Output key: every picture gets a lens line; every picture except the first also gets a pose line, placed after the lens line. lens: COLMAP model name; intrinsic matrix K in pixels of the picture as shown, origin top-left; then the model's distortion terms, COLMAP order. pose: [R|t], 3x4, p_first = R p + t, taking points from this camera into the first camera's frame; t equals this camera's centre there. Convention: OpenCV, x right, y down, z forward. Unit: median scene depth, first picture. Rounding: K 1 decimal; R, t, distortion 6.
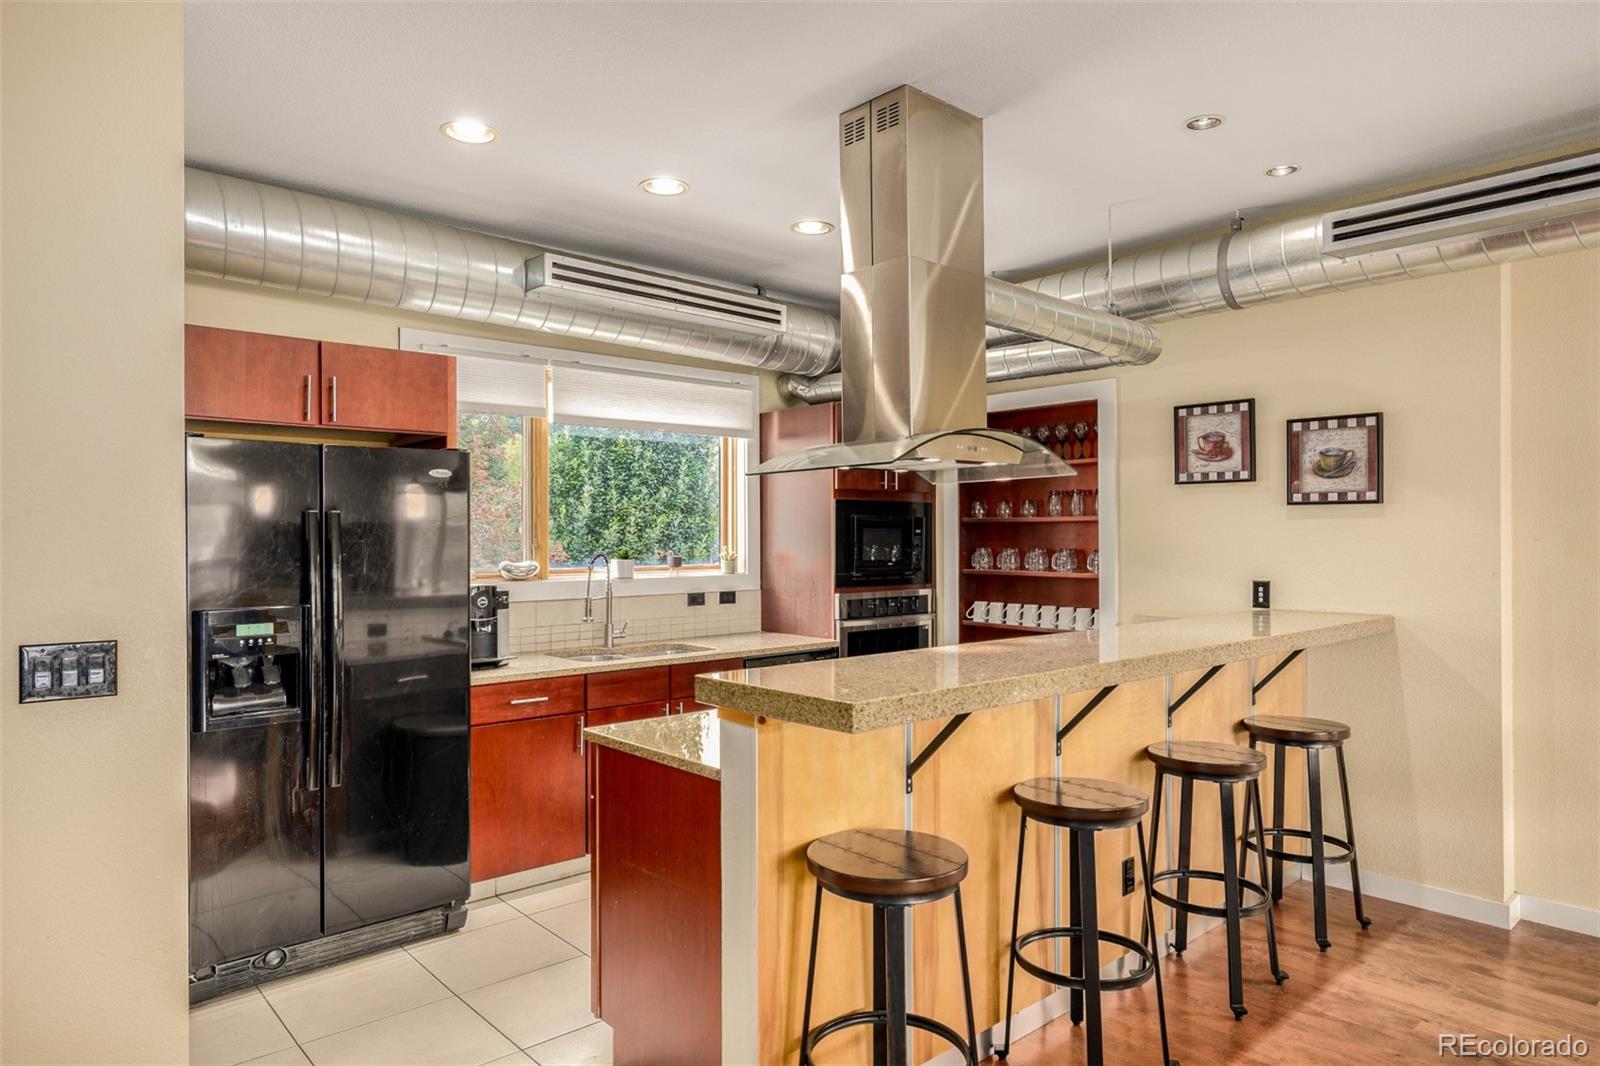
lens RADIAL K [[981.2, 0, 791.2], [0, 981.2, 534.5], [0, 0, 1]] dist [-0.005508, -0.005420]
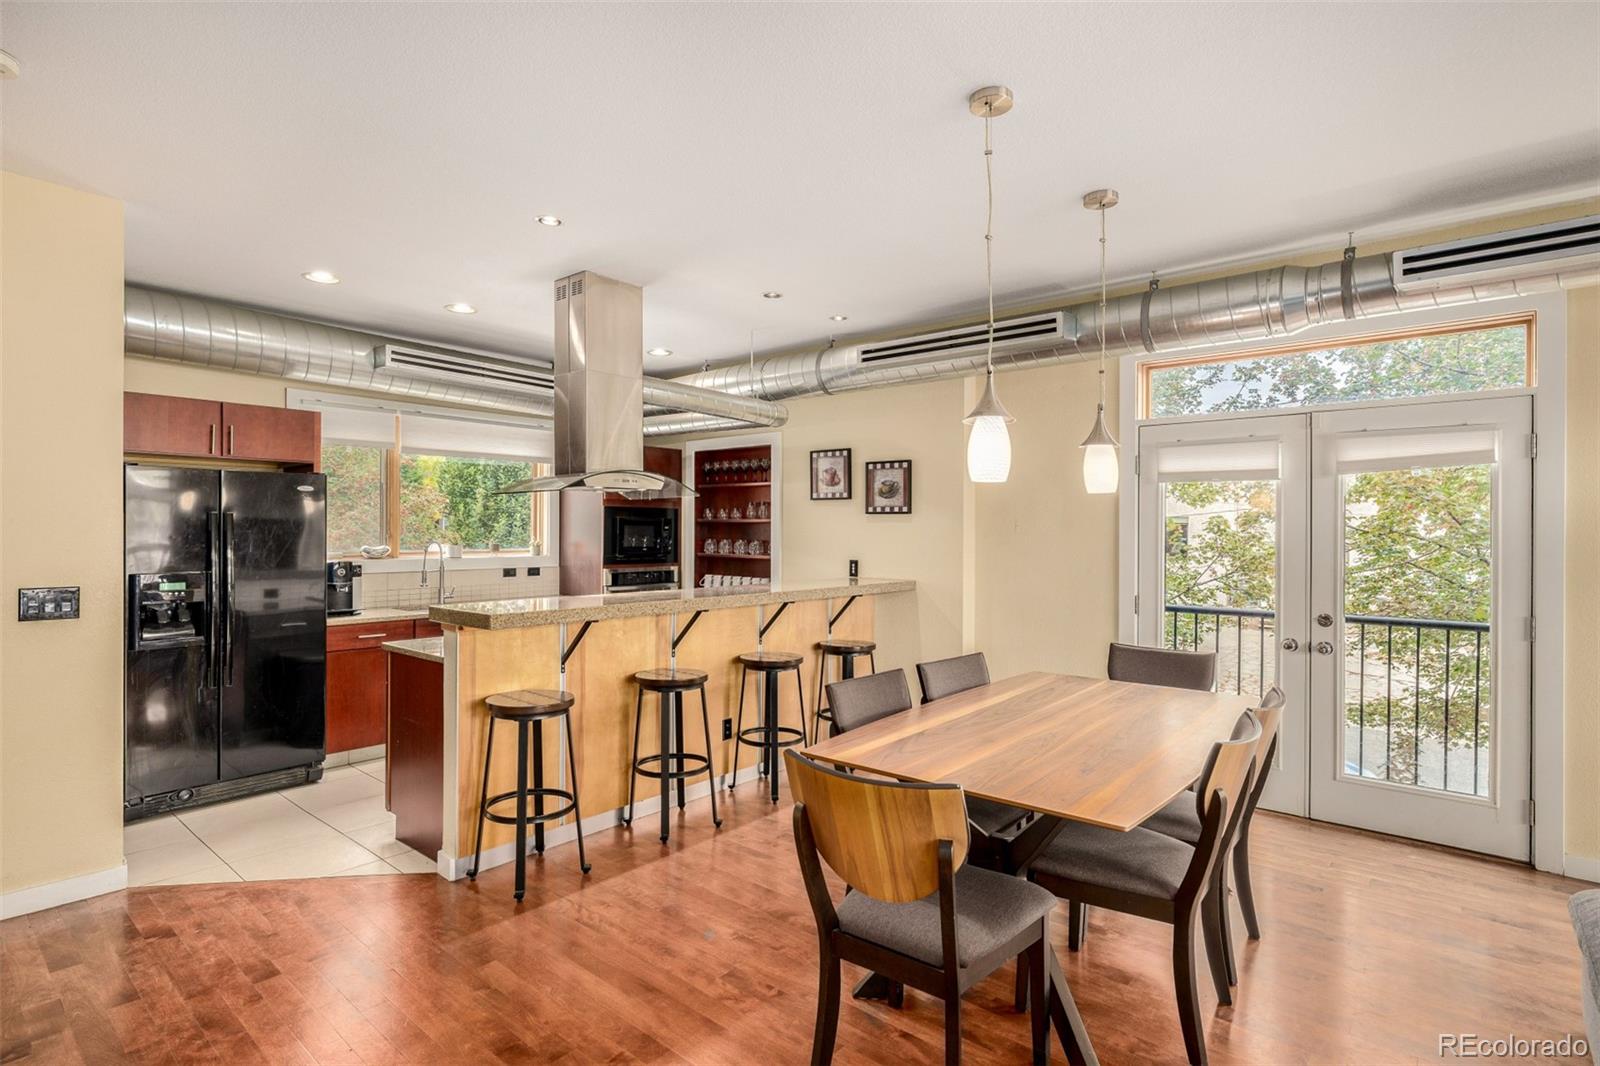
lens RADIAL K [[799.3, 0, 795.8], [0, 799.3, 530.9], [0, 0, 1]] dist [-0.007465, 0.001543]
pose [[0.989765, 0.008008, 0.142485, 0.203645], [-0.008358, 0.999963, 0.001858, -0.003154], [-0.142464, -0.003030, 0.989795, -0.320333]]
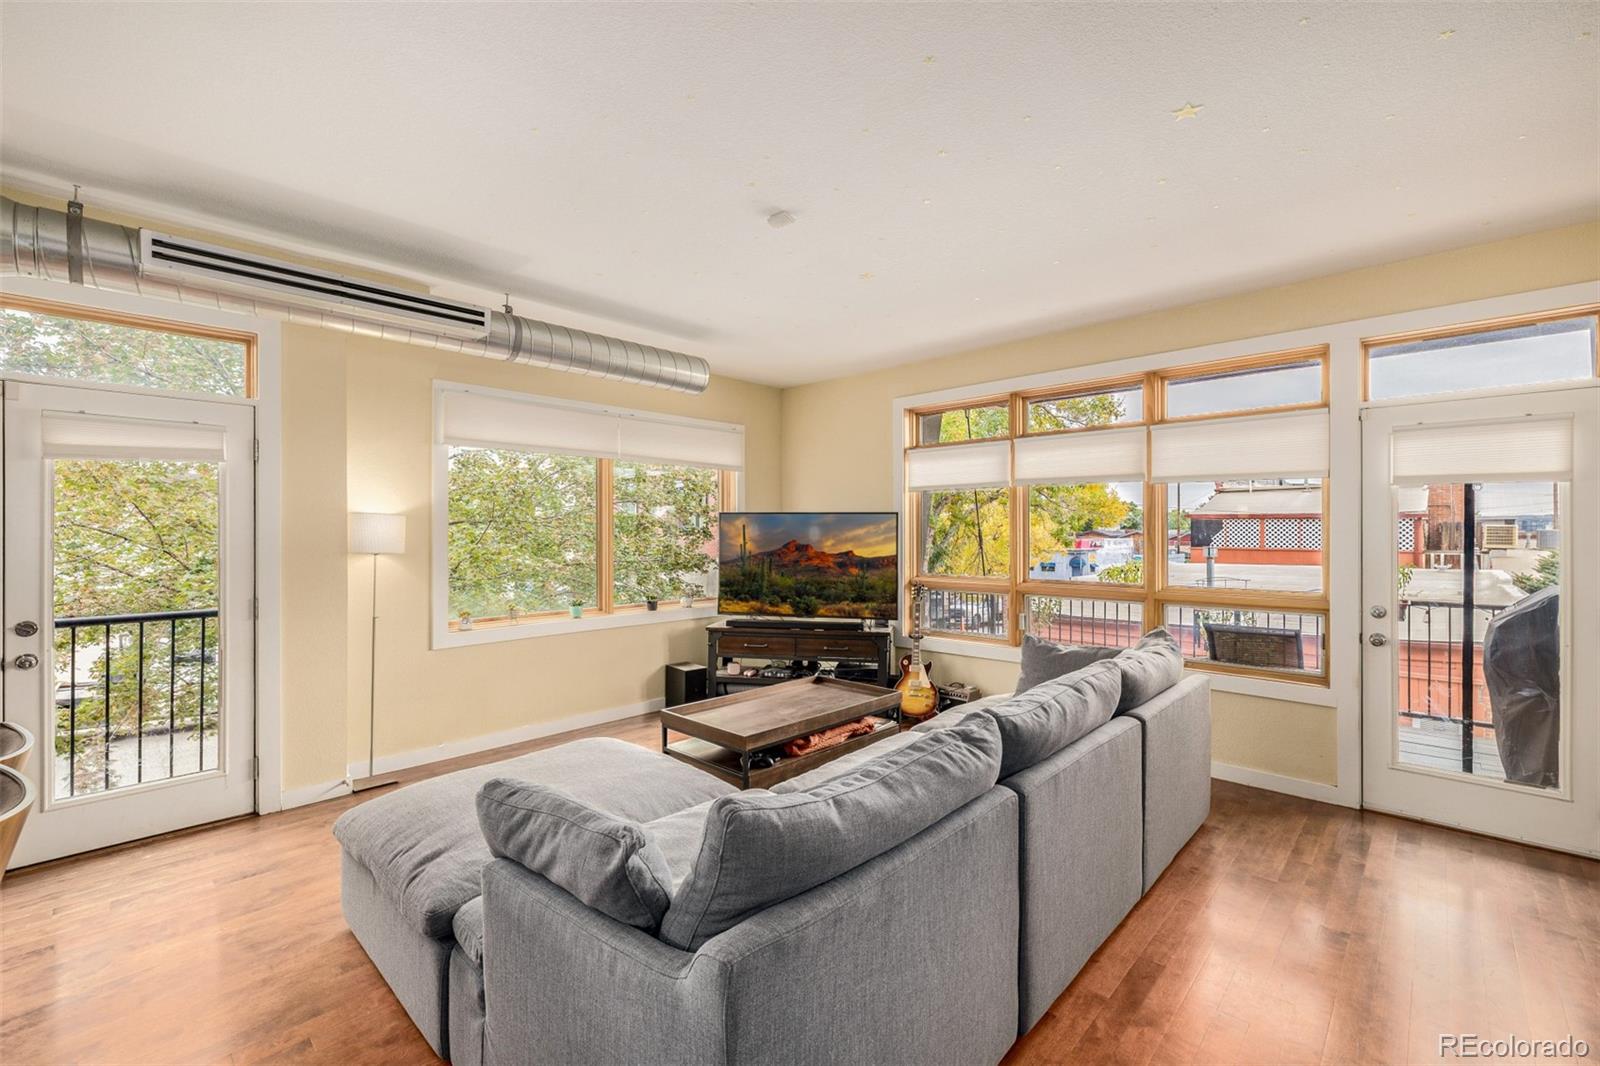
lens RADIAL K [[672.2, 0, 799.9], [0, 672.2, 527.7], [0, 0, 1]] dist [0.001789, -0.000673]
pose [[-0.089842, 0.006738, 0.995933, 0.216278], [-0.000840, 0.999976, -0.006841, 0.001702], [-0.995956, -0.001452, -0.089834, -0.185566]]
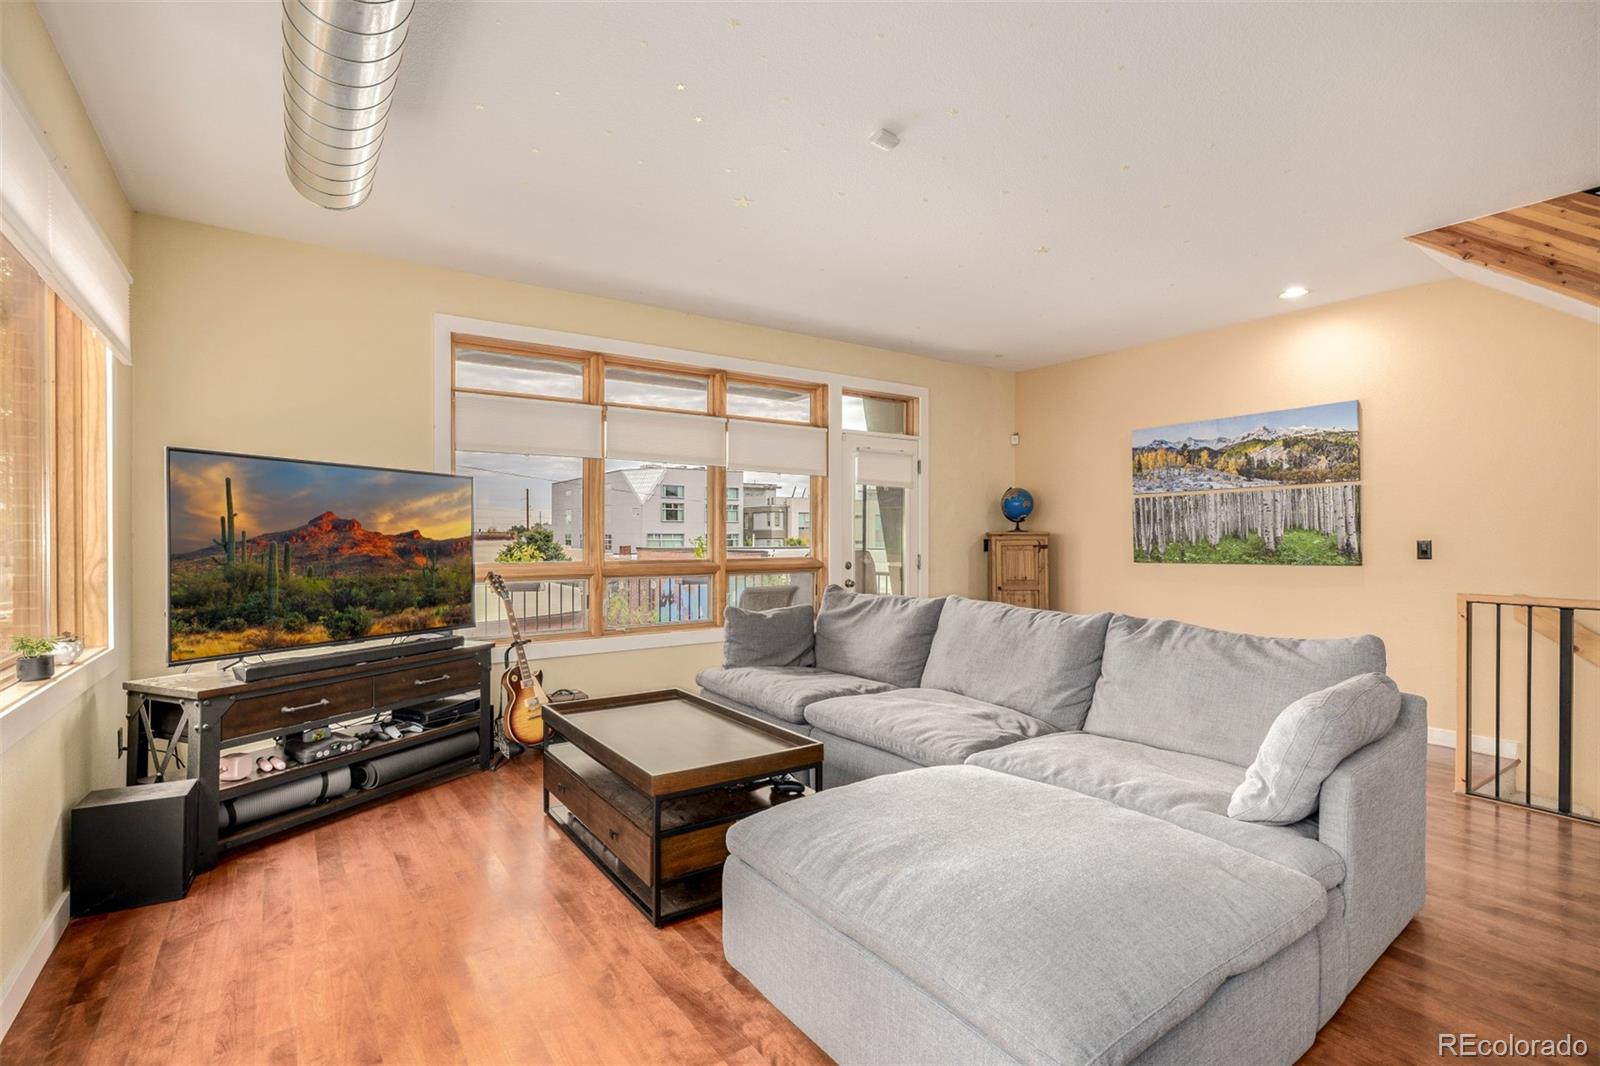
lens RADIAL K [[740.2, 0, 781.4], [0, 740.2, 534.2], [0, 0, 1]] dist [-0.003525, -0.000953]
pose [[-0.992718, 0.003981, 0.120399, 0.937746], [0.003265, 0.999976, -0.006144, 0.049623], [-0.120420, -0.005707, -0.992707, 0.480899]]
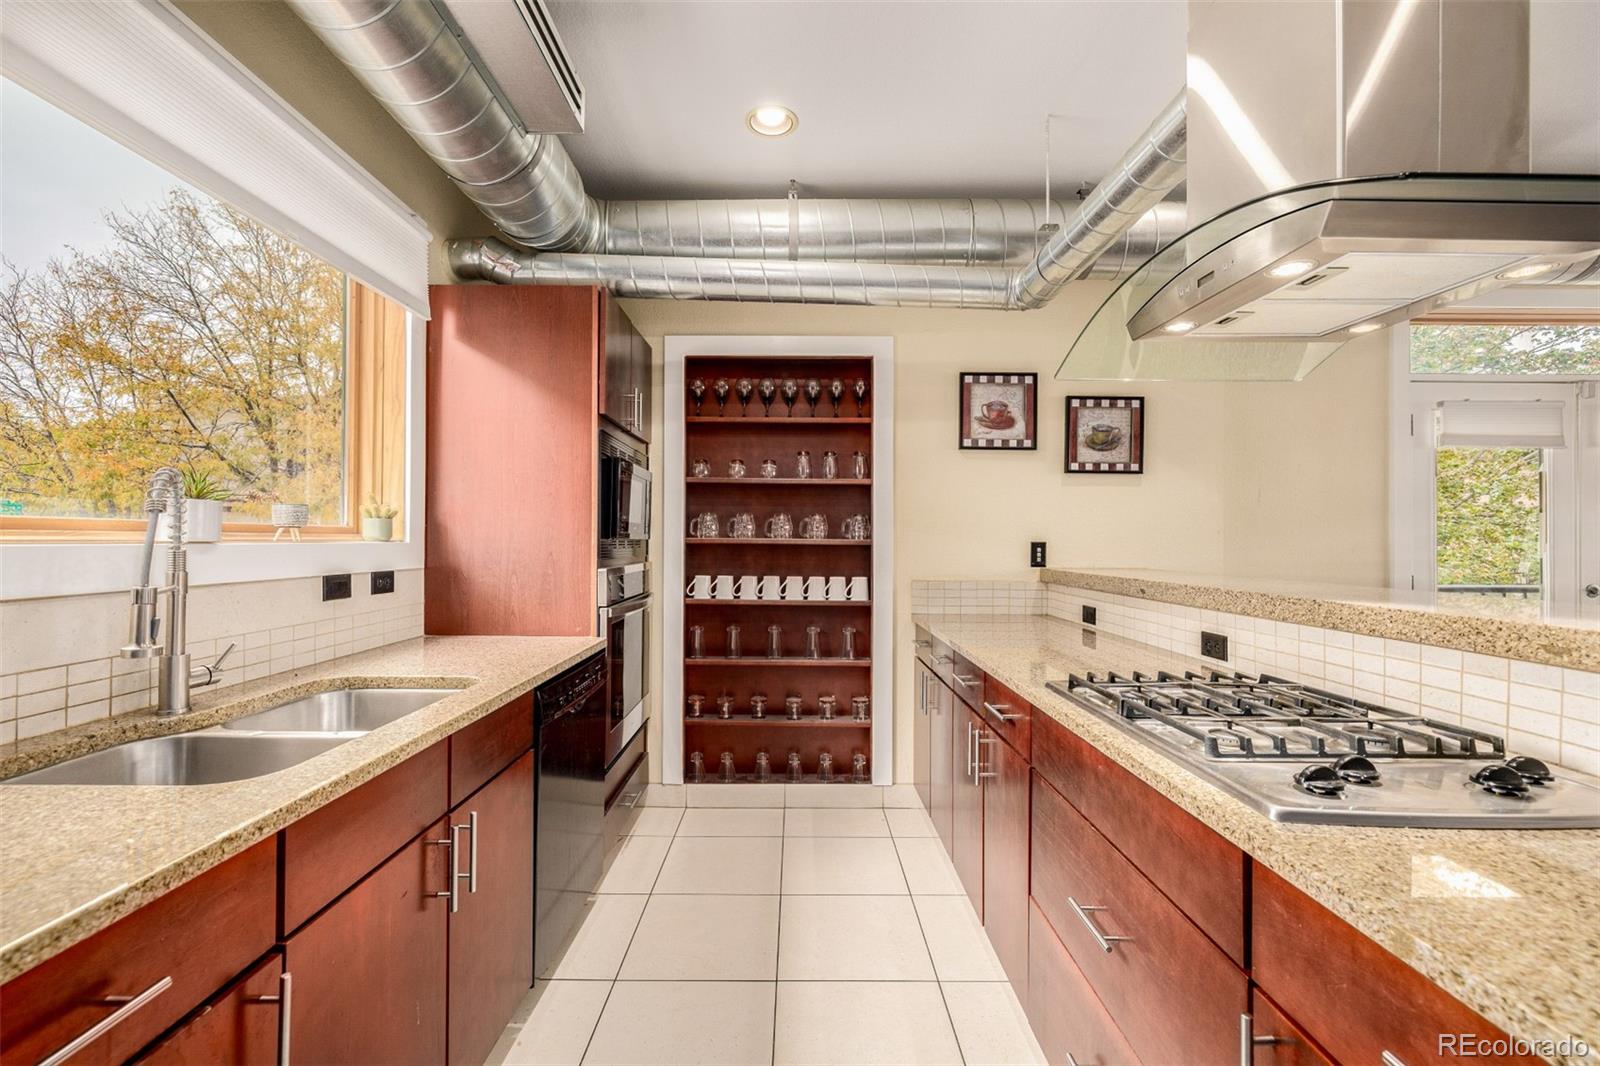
lens RADIAL K [[672.2, 0, 802.1], [0, 672.2, 535.5], [0, 0, 1]] dist [0.001789, -0.000673]
pose [[0.657944, 0.011077, 0.752986, -0.267088], [-0.008935, 0.999936, -0.006903, 0.049845], [-0.753014, -0.002186, 0.658001, 0.742058]]
